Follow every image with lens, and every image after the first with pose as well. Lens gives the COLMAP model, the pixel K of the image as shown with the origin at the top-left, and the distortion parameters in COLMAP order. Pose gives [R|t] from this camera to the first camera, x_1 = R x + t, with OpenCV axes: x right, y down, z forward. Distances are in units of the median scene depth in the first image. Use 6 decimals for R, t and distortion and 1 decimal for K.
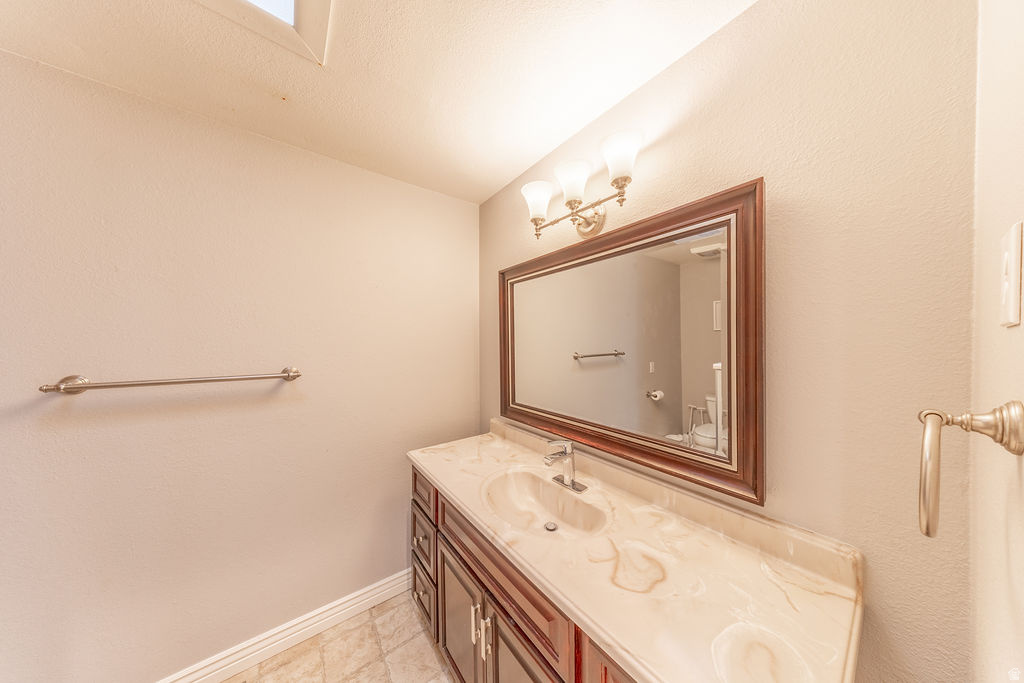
lens RADIAL K [[293.5, 0, 513.7], [0, 293.5, 343.4], [0, 0, 1]] dist [0.008271, -0.001224]
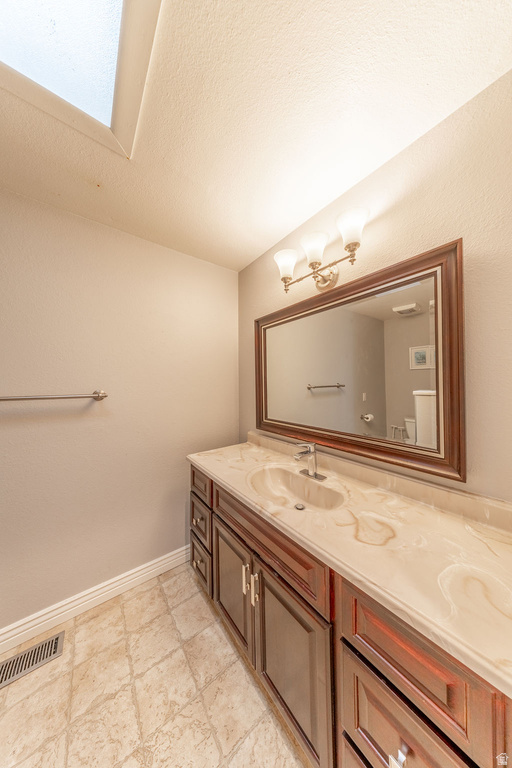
lens RADIAL K [[220.1, 0, 256.0], [0, 220.1, 384.0], [0, 0, 1]] dist [0.008271, -0.001224]
pose [[0.999936, -0.003250, 0.010856, -0.075335], [0.003386, 0.999915, -0.012606, 0.077337], [-0.010815, 0.012642, 0.999862, 0.002407]]
